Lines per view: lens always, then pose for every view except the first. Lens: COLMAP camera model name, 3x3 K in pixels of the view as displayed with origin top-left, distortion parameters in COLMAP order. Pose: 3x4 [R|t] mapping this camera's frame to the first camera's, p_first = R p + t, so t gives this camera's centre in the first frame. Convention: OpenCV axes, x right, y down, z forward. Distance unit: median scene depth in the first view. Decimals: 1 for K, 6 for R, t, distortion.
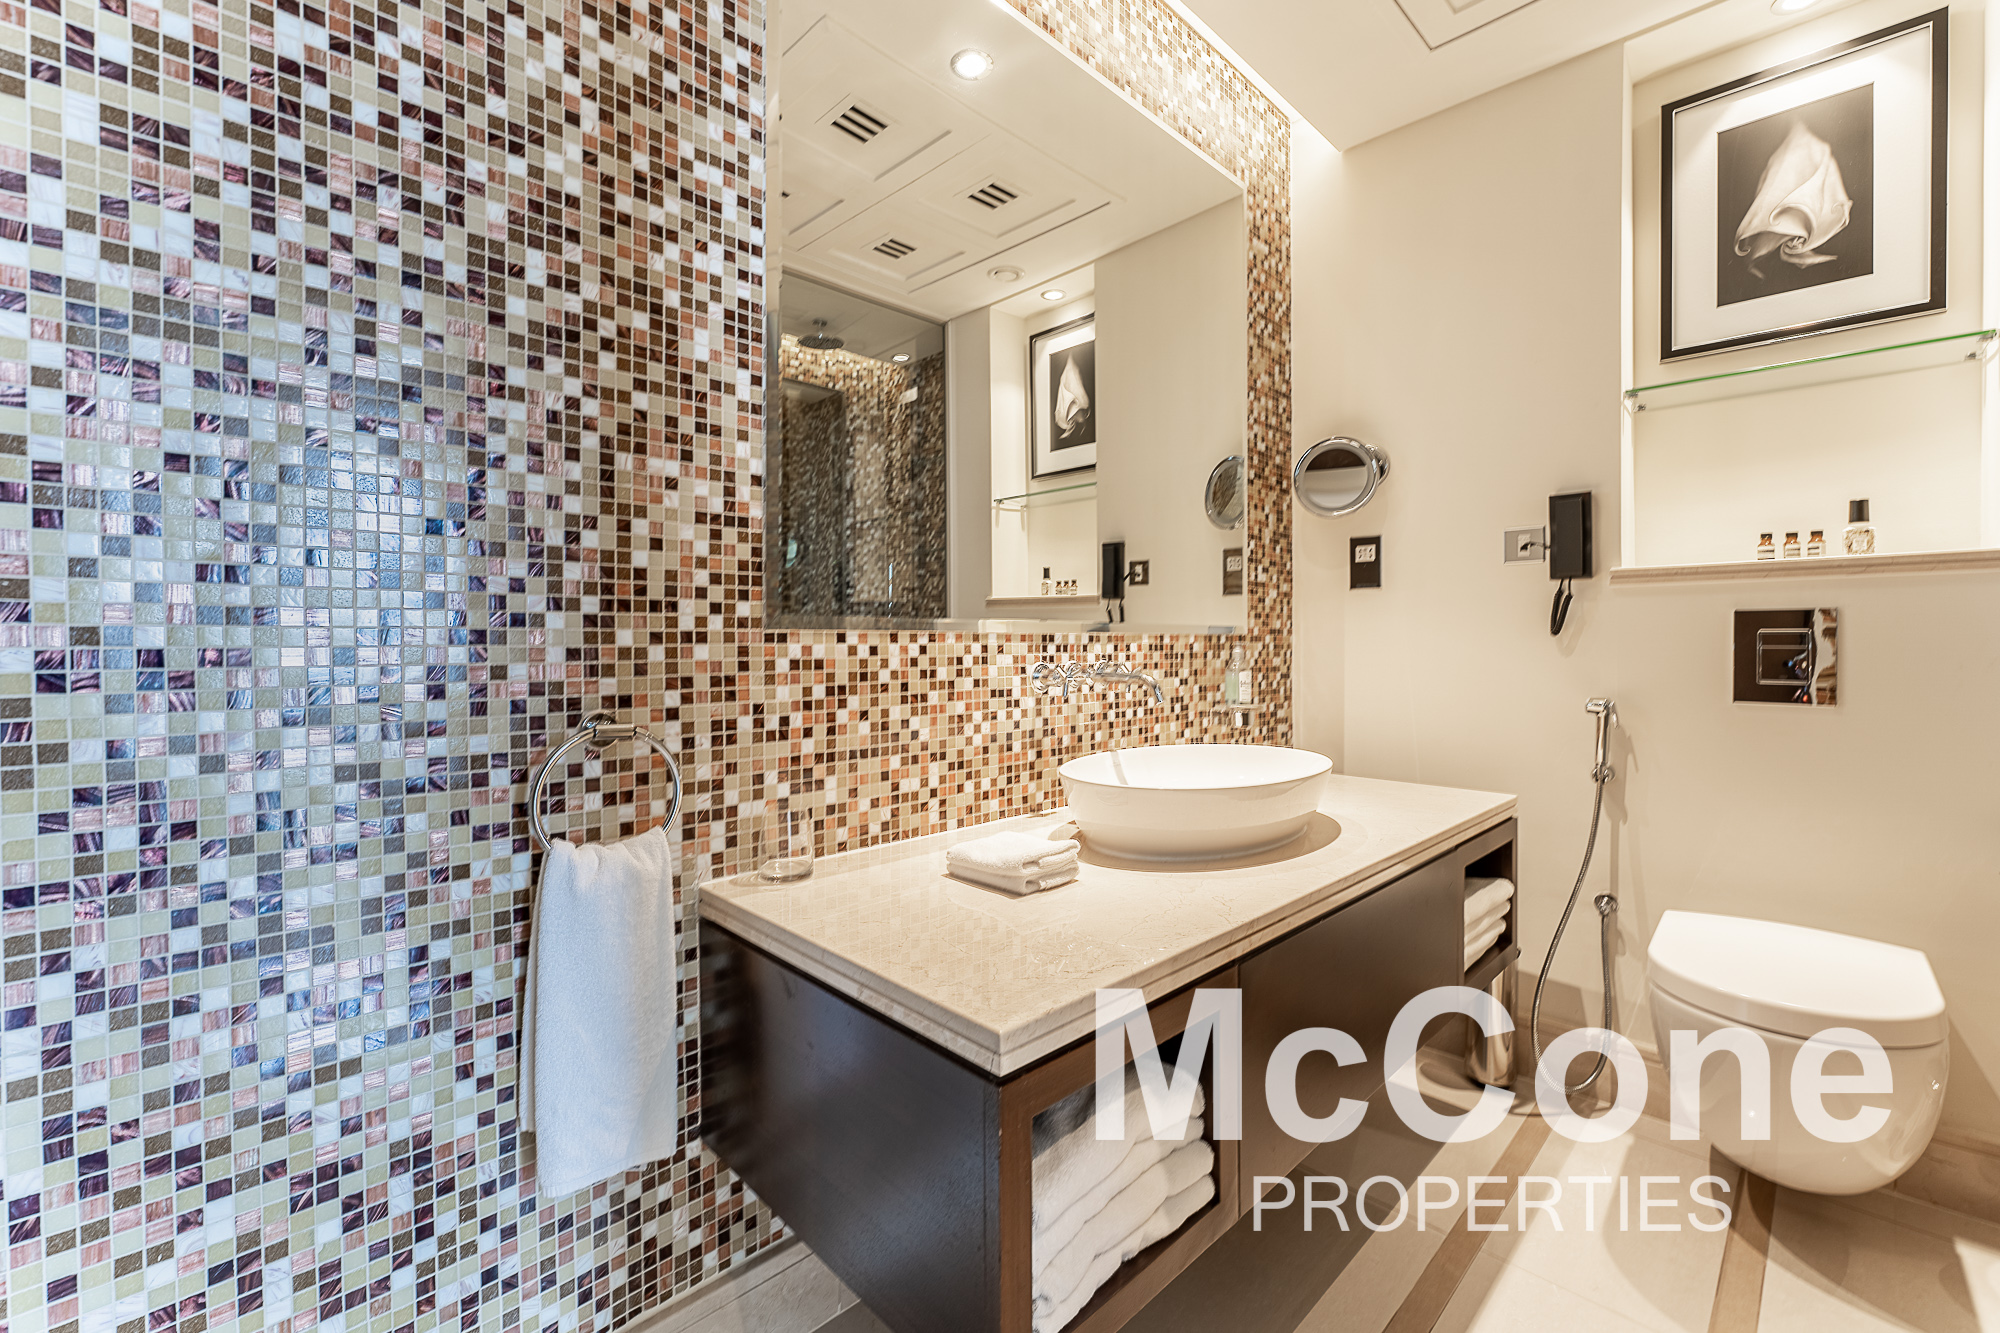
lens RADIAL K [[834.0, 0, 1000.0], [0, 834.0, 666.5], [0, 0, 1]] dist [-0.011962, -0.000440]
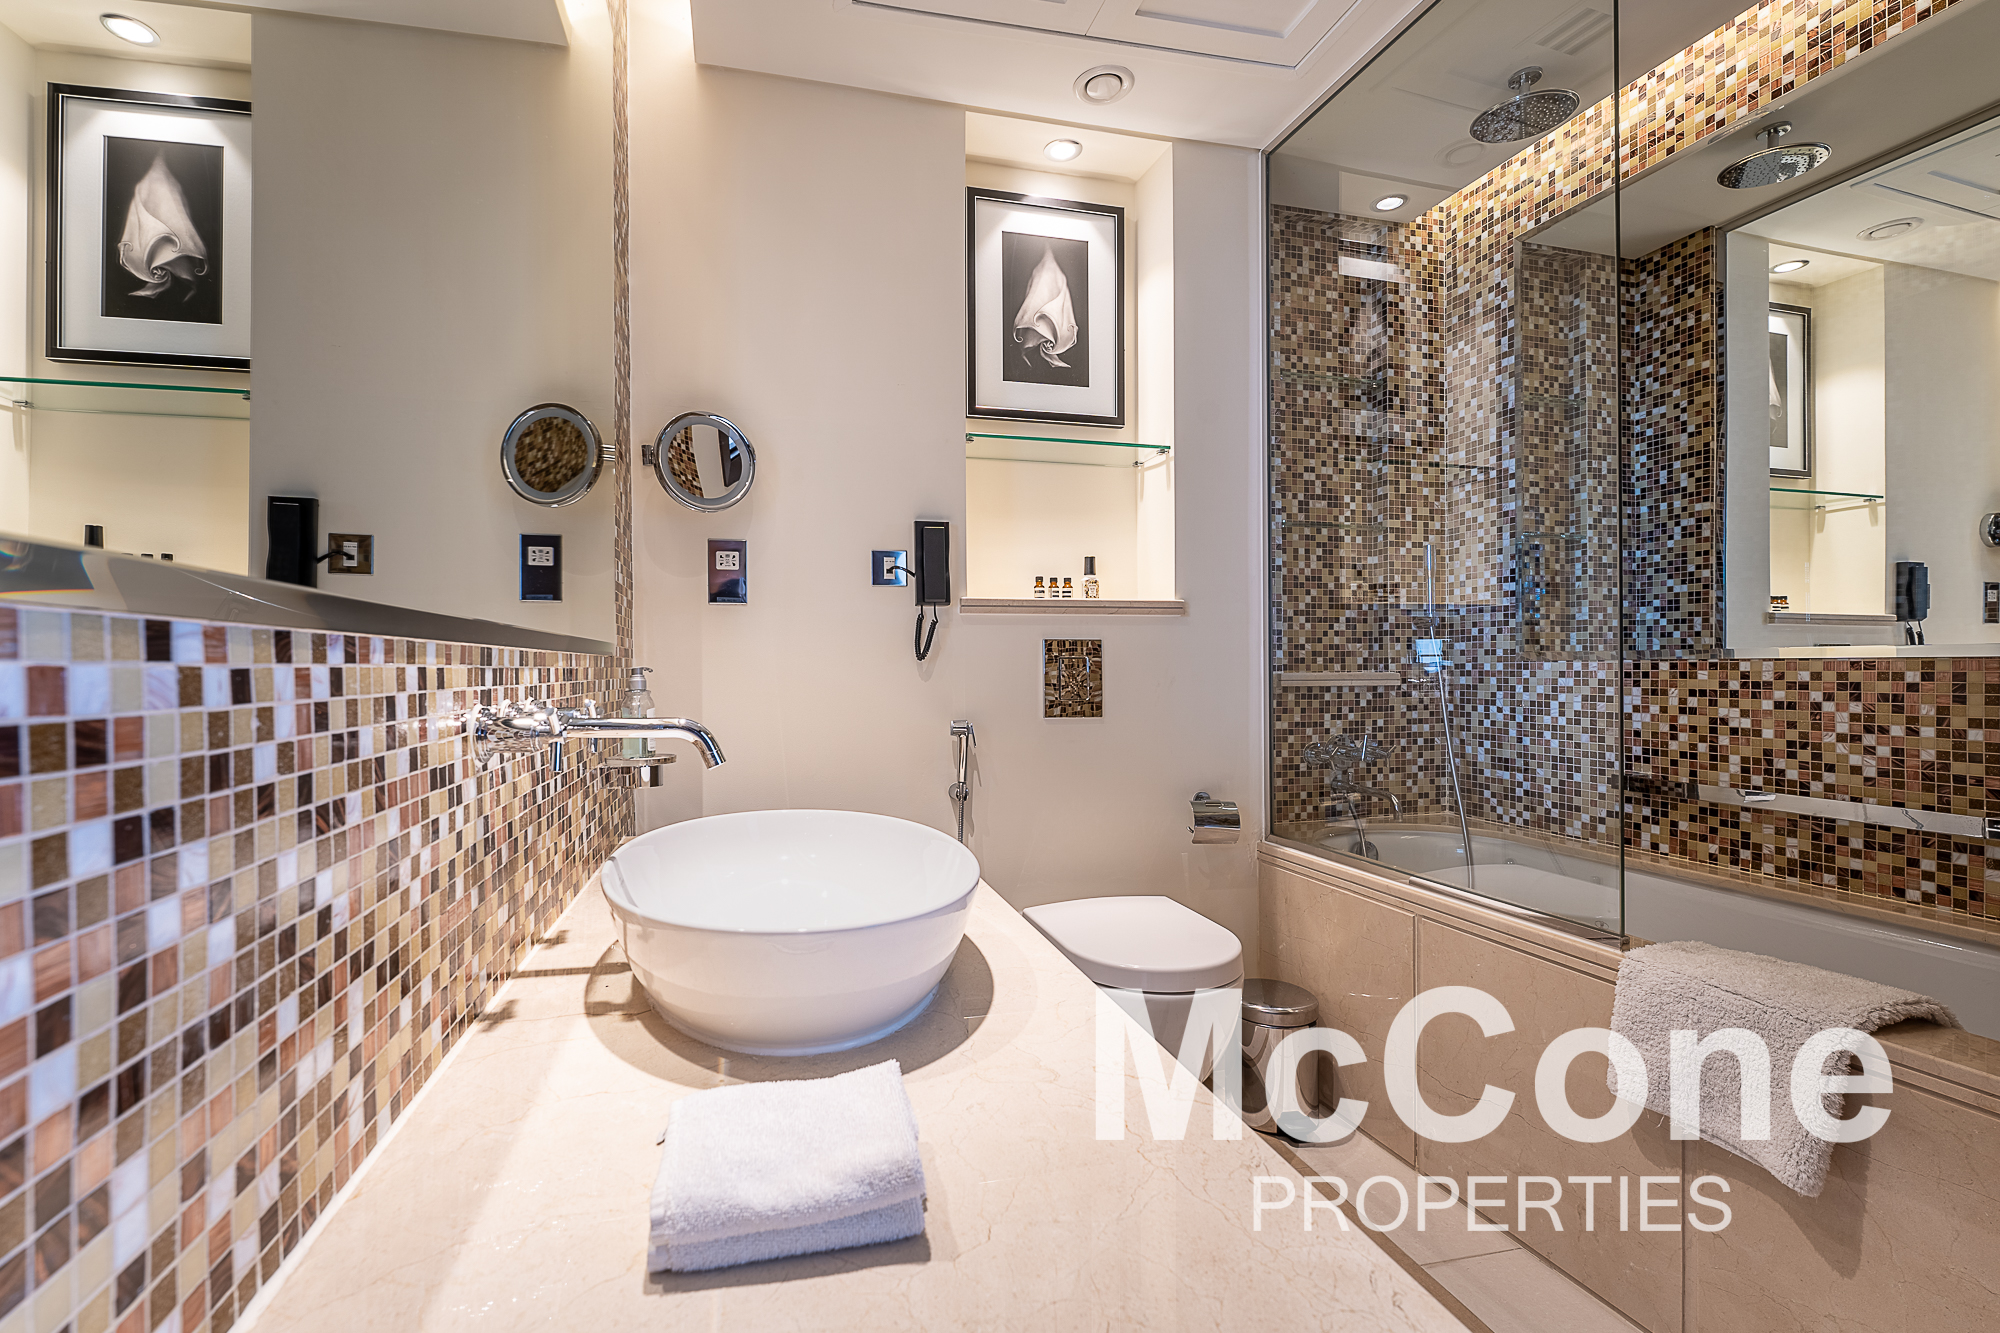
lens RADIAL K [[867.2, 0, 1000.0], [0, 867.2, 666.5], [0, 0, 1]] dist [-0.001396, -0.006394]
pose [[0.527360, 0.002583, 0.849638, -0.181870], [0.024207, 0.999544, -0.018064, -0.008785], [-0.849297, 0.030094, 0.527057, 0.385762]]
